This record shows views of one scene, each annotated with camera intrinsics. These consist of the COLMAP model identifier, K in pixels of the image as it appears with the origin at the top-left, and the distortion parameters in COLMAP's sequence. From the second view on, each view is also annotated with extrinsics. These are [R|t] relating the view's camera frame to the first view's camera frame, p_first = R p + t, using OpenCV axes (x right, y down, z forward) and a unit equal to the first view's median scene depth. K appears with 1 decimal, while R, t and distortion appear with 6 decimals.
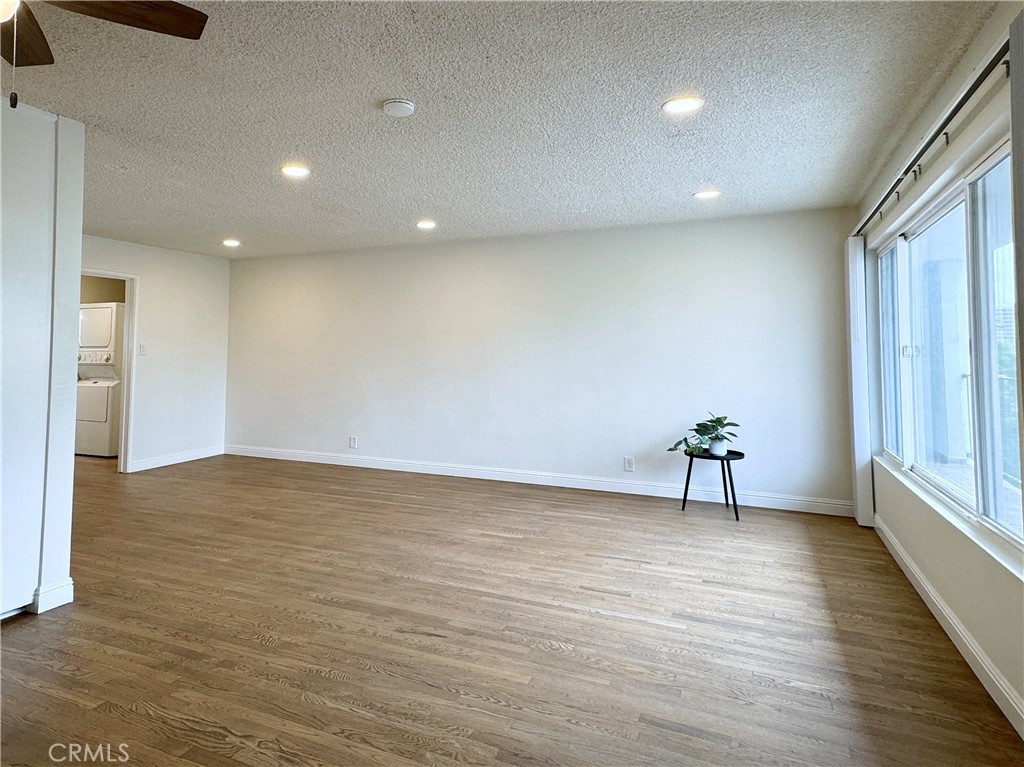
lens RADIAL K [[571.9, 0, 510.4], [0, 571.9, 333.8], [0, 0, 1]] dist [0.028594, 0.000471]
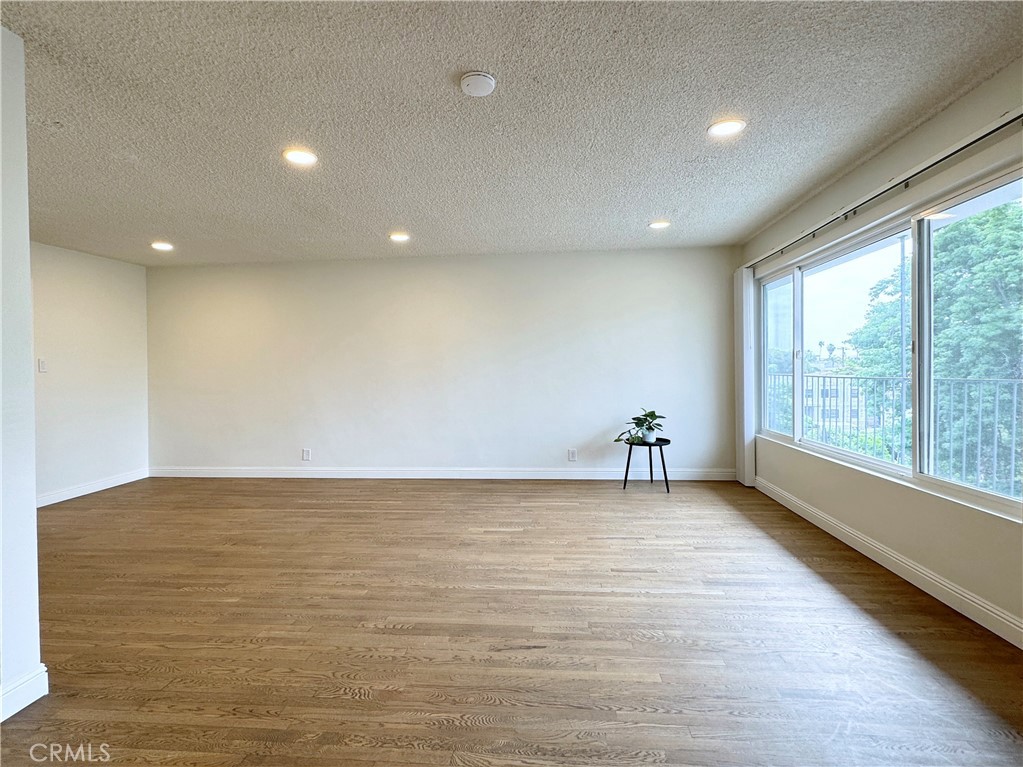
lens RADIAL K [[454.9, 0, 514.3], [0, 454.9, 375.5], [0, 0, 1]] dist [0.006725, -0.000187]
pose [[0.951848, -0.025362, 0.305520, -0.297647], [0.009423, 0.998522, 0.053531, 0.017788], [-0.306426, -0.048074, 0.950680, 0.232148]]
